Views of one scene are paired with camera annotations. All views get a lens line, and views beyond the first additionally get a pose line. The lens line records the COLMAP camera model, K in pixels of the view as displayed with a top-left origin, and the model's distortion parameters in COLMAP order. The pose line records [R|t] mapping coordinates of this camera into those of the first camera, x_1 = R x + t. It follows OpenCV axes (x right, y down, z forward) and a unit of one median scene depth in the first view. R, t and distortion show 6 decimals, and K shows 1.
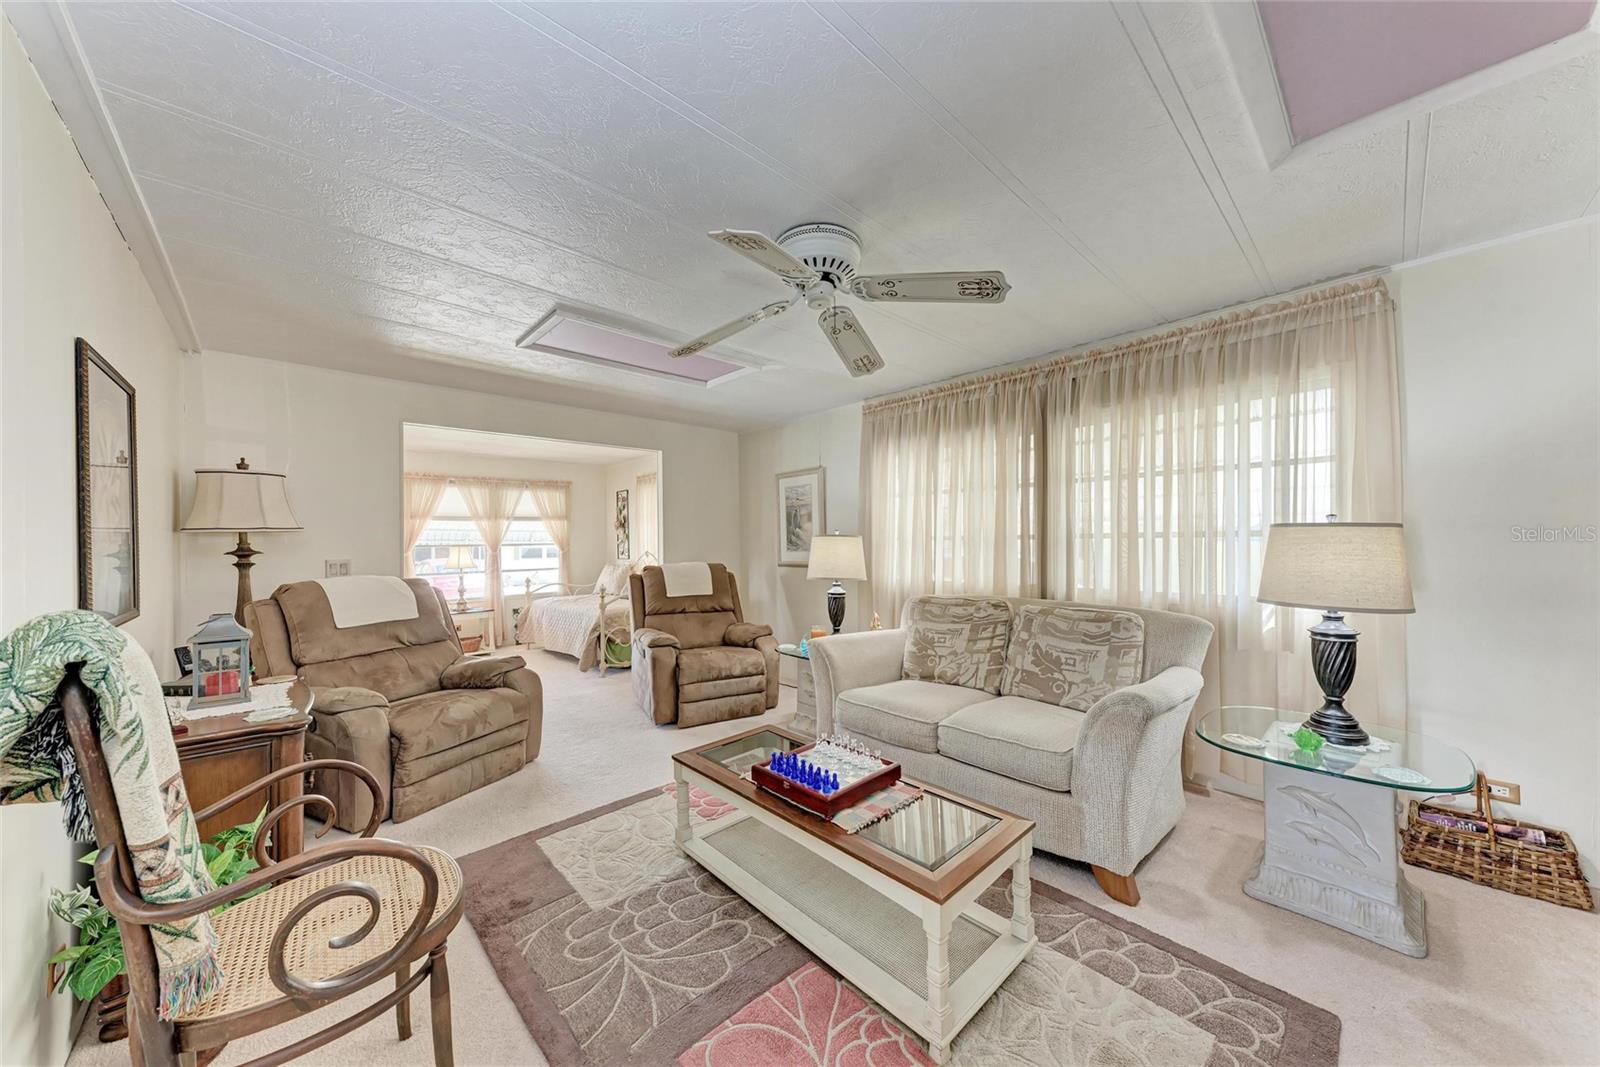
lens RADIAL K [[550.1, 0, 825.8], [0, 550.1, 539.1], [0, 0, 1]] dist [0.014564, -0.000381]
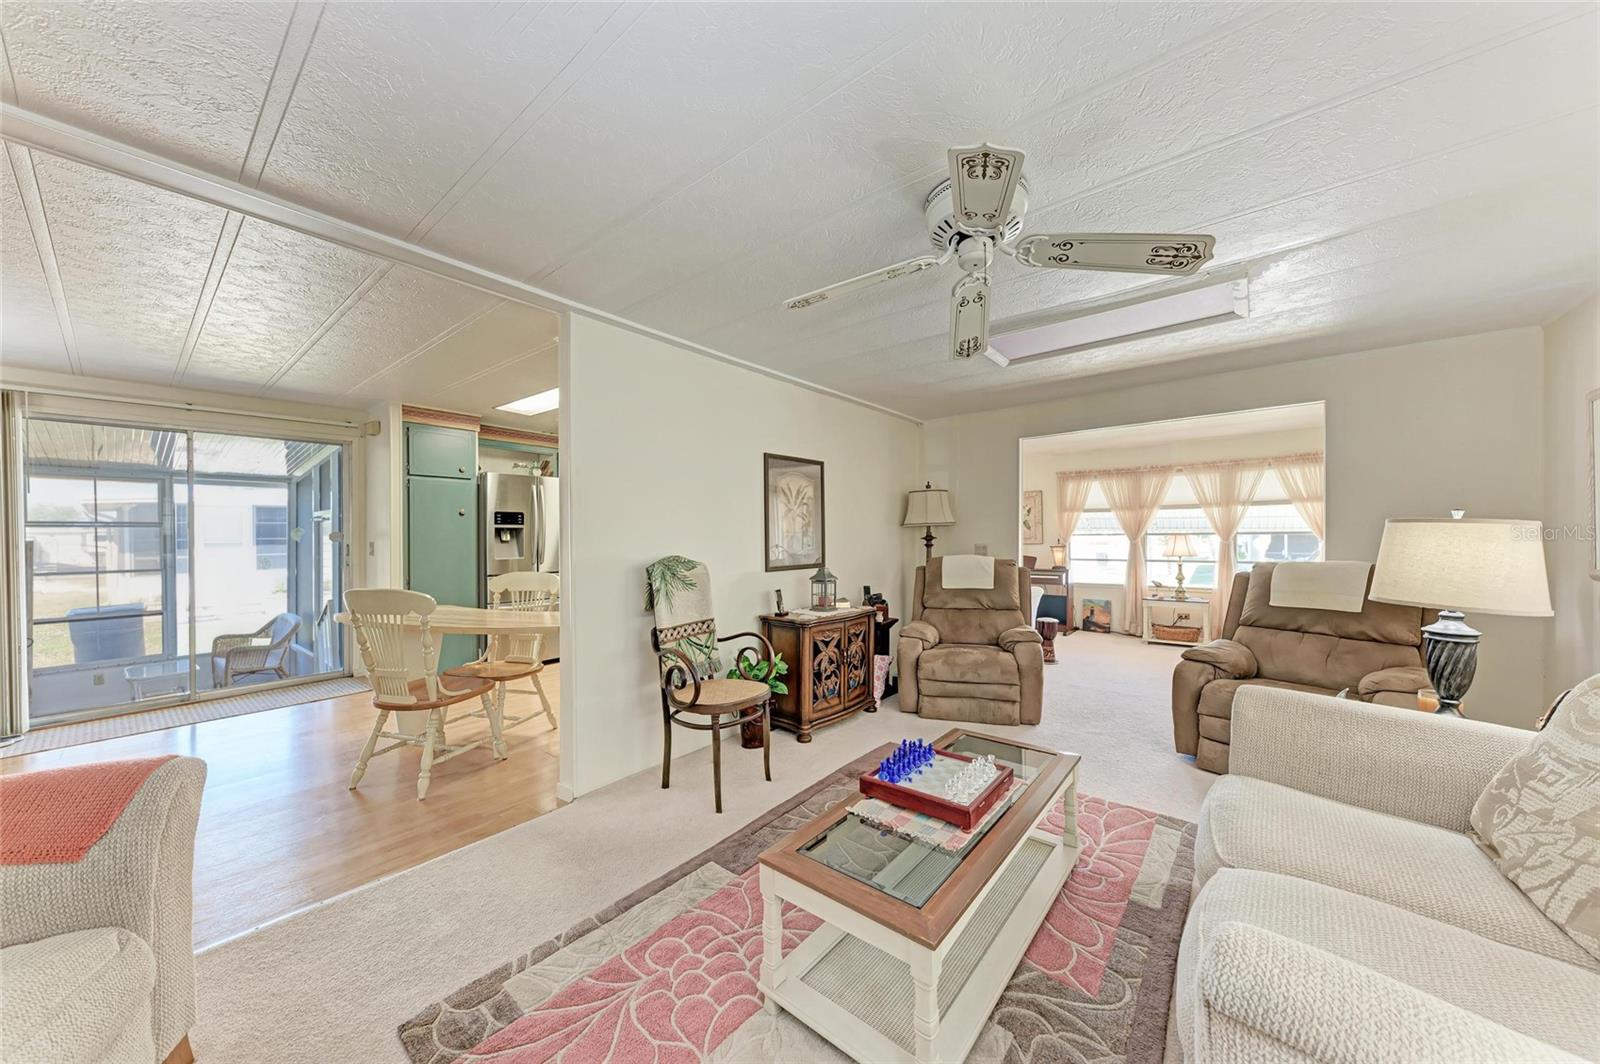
lens RADIAL K [[550.1, 0, 785.7], [0, 550.1, 532.2], [0, 0, 1]] dist [0.014564, -0.000381]
pose [[0.102218, 0.002132, -0.994760, 0.388195], [0.009645, 0.999949, 0.003135, -0.001772], [0.994715, -0.009915, 0.102192, 0.278248]]
